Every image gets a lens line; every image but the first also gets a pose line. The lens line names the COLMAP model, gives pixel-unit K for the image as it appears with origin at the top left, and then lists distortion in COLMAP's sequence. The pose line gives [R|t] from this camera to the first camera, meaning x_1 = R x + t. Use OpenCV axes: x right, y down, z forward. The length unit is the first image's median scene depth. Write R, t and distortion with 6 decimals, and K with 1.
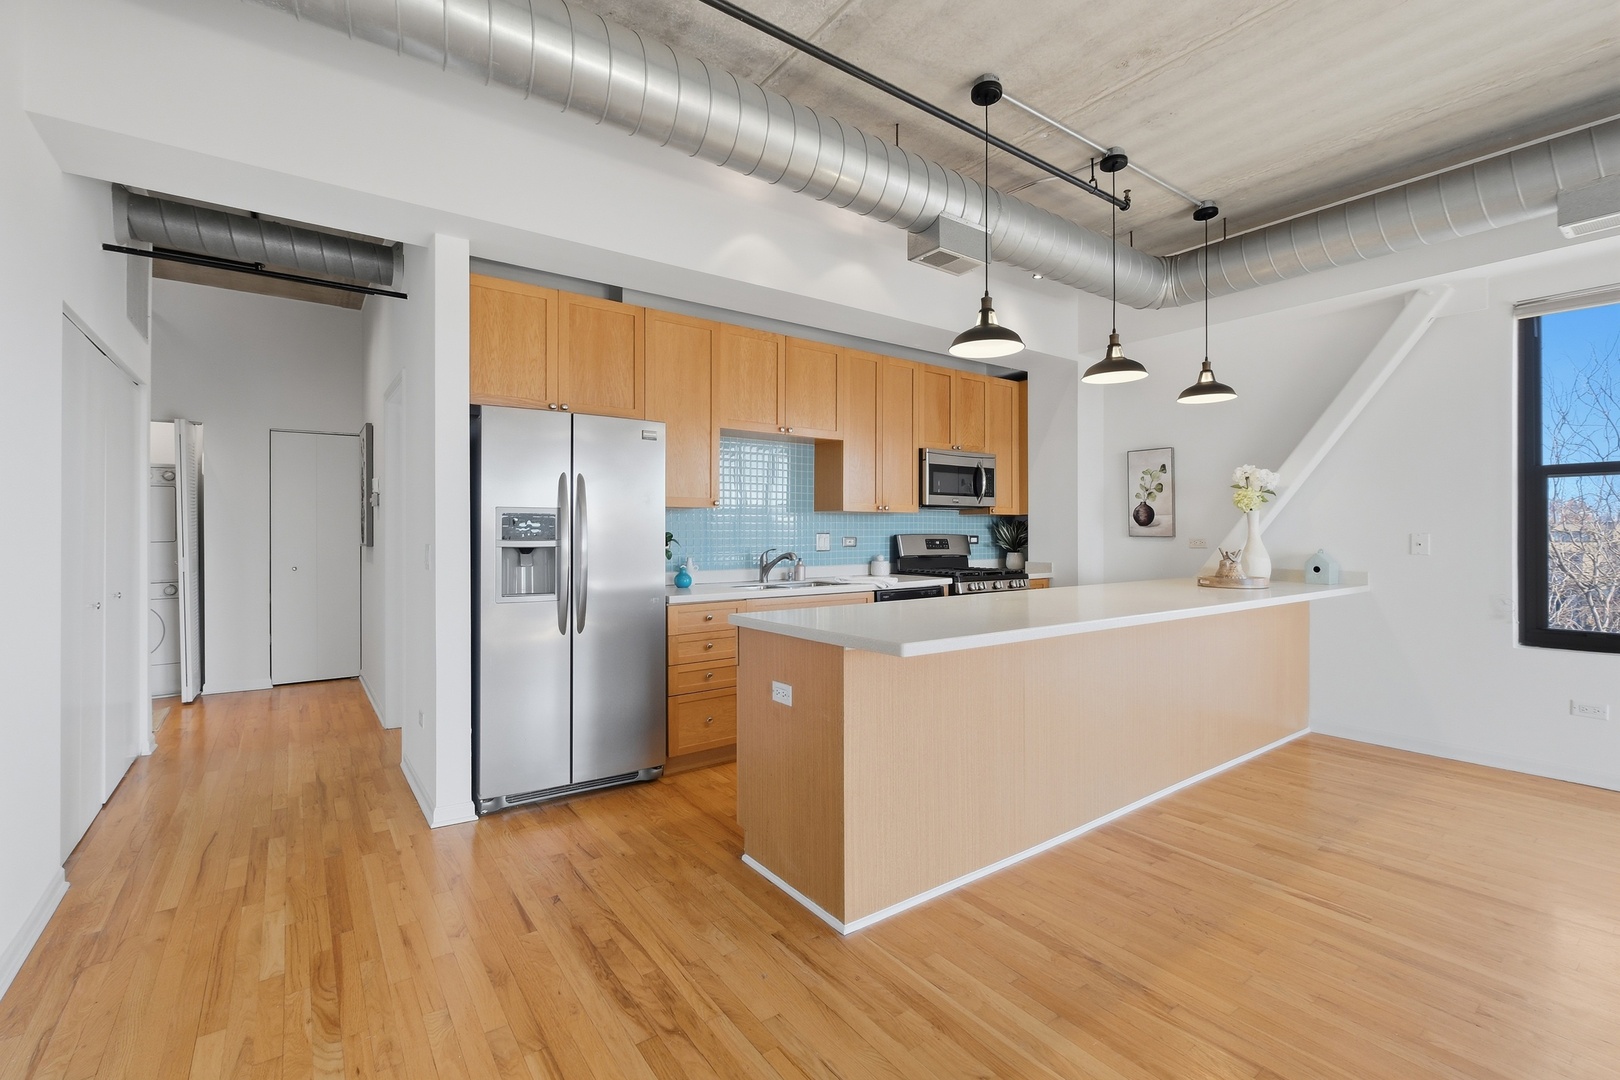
lens RADIAL K [[716.9, 0, 817.3], [0, 716.9, 529.6], [0, 0, 1]] dist [-0.004864, 0.002862]
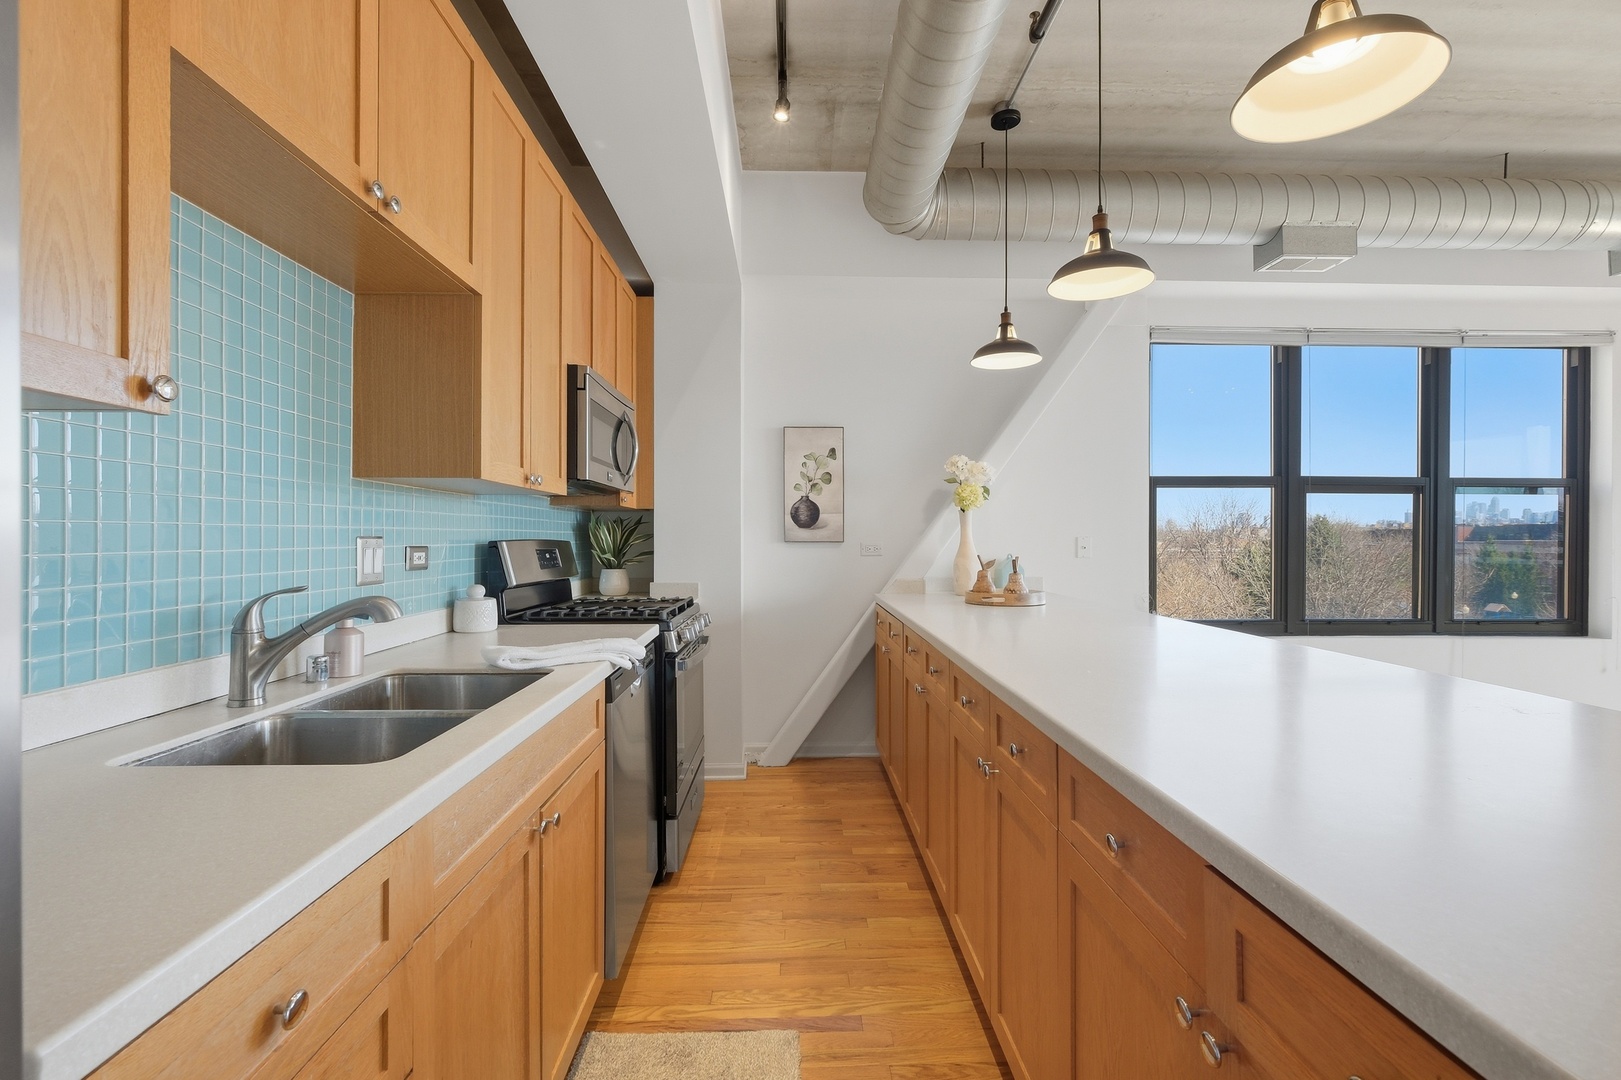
lens RADIAL K [[717.3, 0, 806.9], [0, 717.3, 531.4], [0, 0, 1]] dist [-0.004864, 0.002862]
pose [[0.575368, 0.007912, 0.817856, -0.178483], [-0.001657, 0.999962, -0.008508, 0.005710], [-0.817893, 0.003540, 0.575359, 0.631641]]
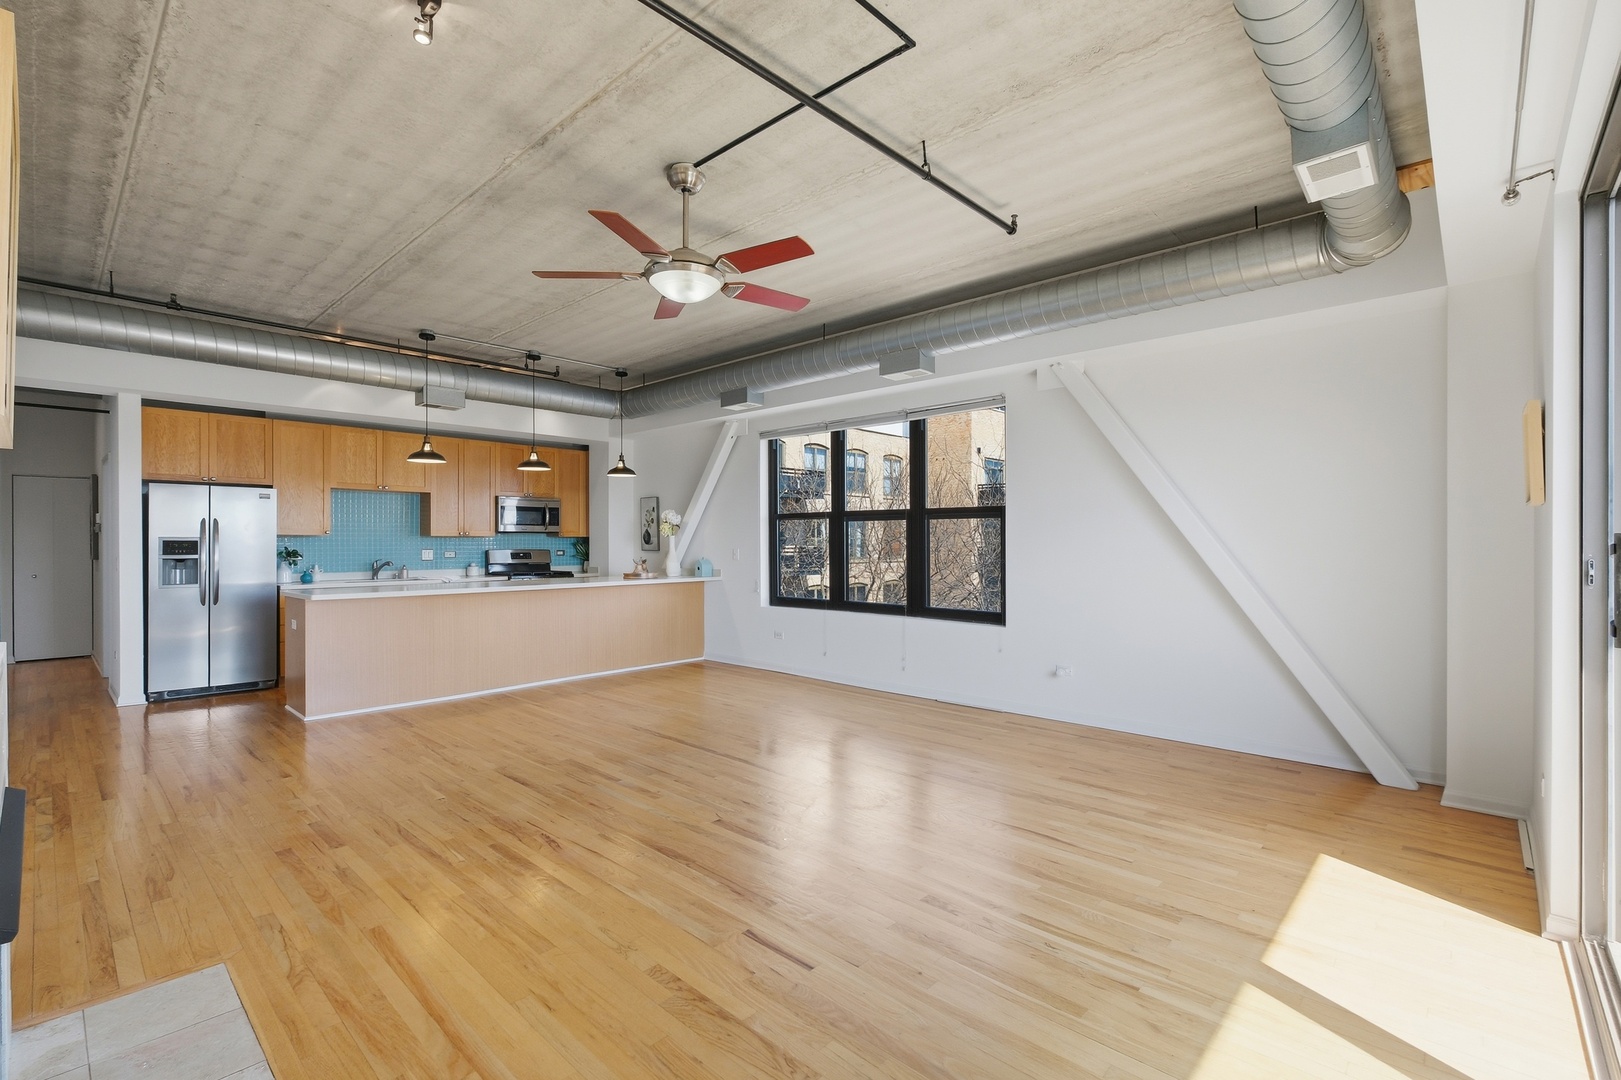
lens RADIAL K [[717.3, 0, 809.3], [0, 717.3, 542.8], [0, 0, 1]] dist [-0.004864, 0.002862]
pose [[0.982375, -0.001673, 0.186912, 0.575028], [0.001243, 0.999996, 0.002419, -0.012561], [-0.186915, -0.002144, 0.982374, -0.761086]]
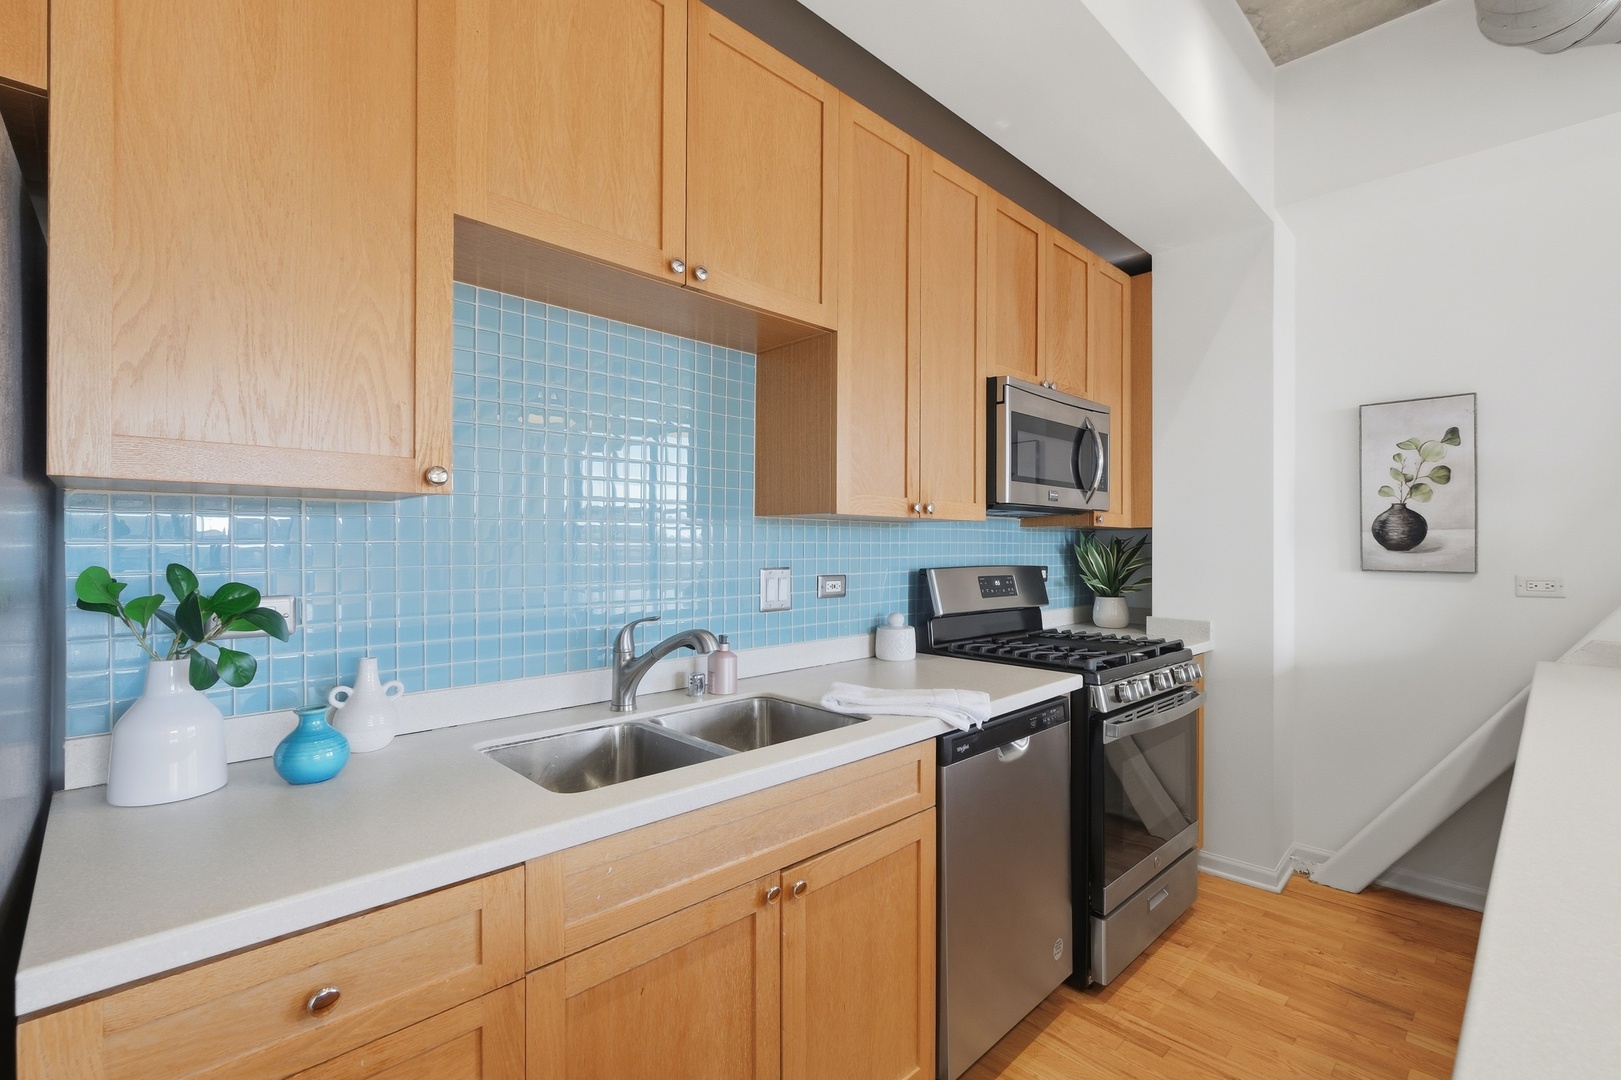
lens RADIAL K [[717.3, 0, 810.0], [0, 717.3, 541.8], [0, 0, 1]] dist [-0.004864, 0.002862]
pose [[0.991863, 0.003334, 0.127266, -0.027291], [-0.002999, 0.999992, -0.002828, -0.009581], [-0.127274, 0.002424, 0.991865, 0.613649]]
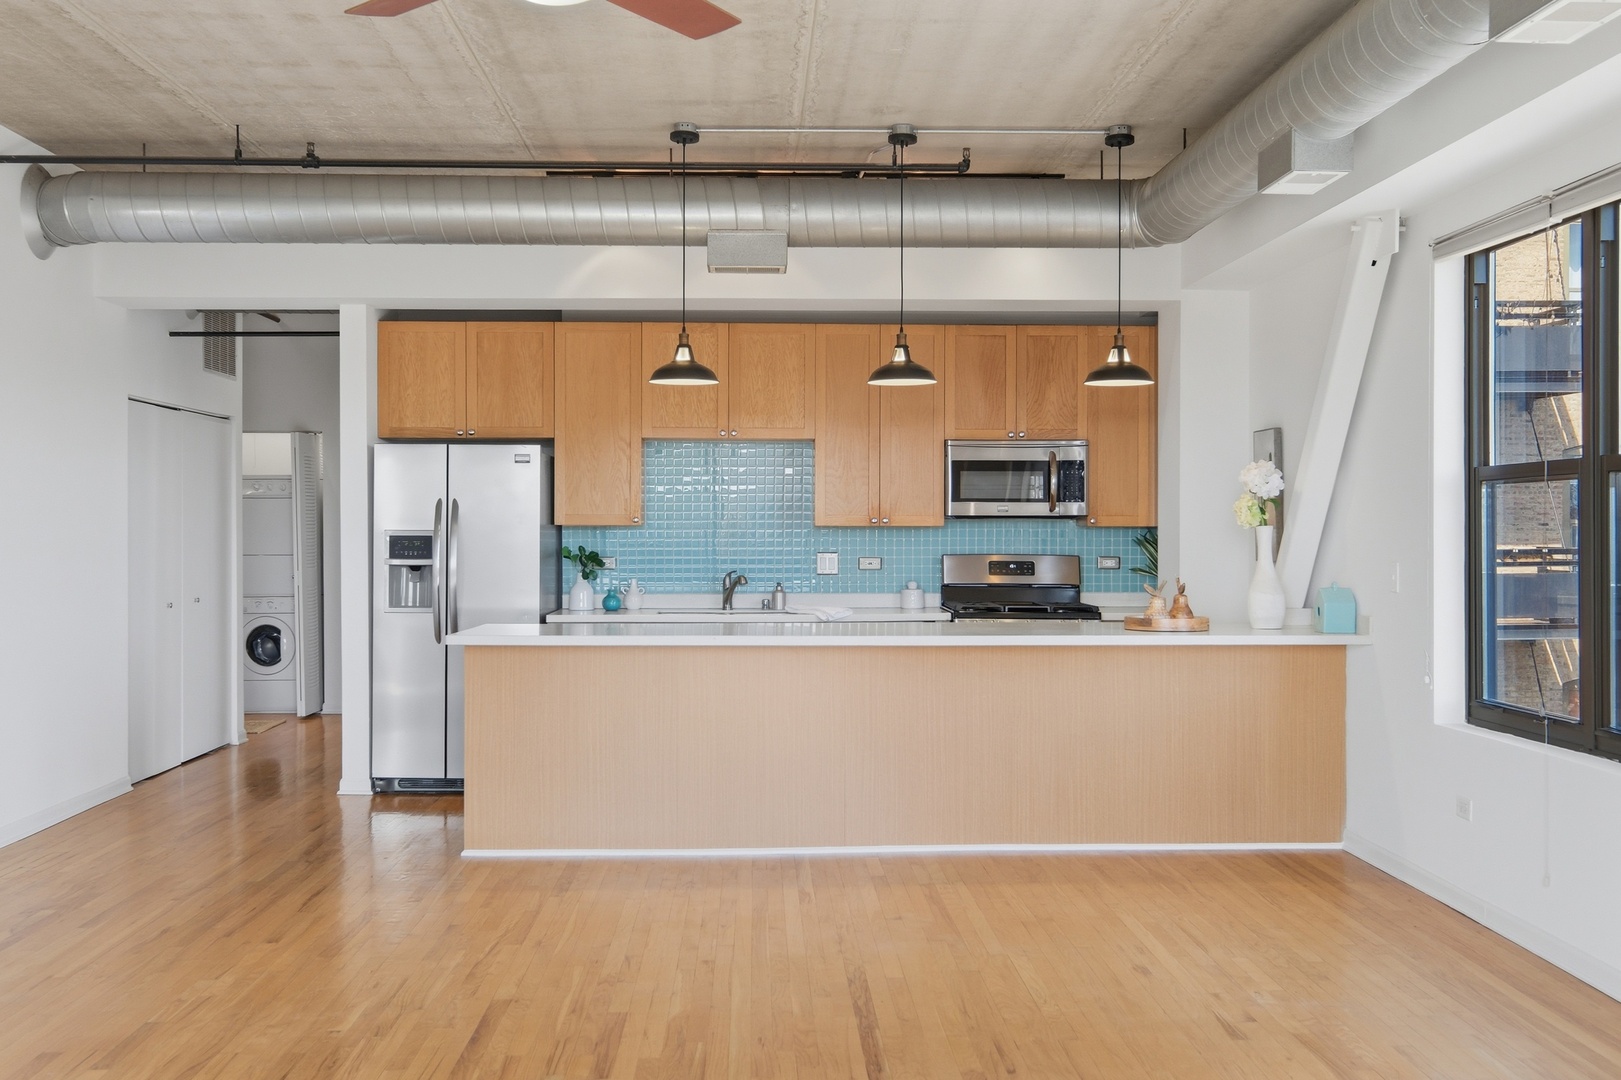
lens RADIAL K [[1663.2, 0, 815.3], [0, 1663.2, 546.5], [0, 0, 1]] dist [-0.005129, 0.000000]
pose [[0.831277, 0.006767, -0.555817, 1.081575], [0.000080, 0.999924, 0.012294, -0.025289], [0.555858, -0.010264, 0.831214, -0.568024]]
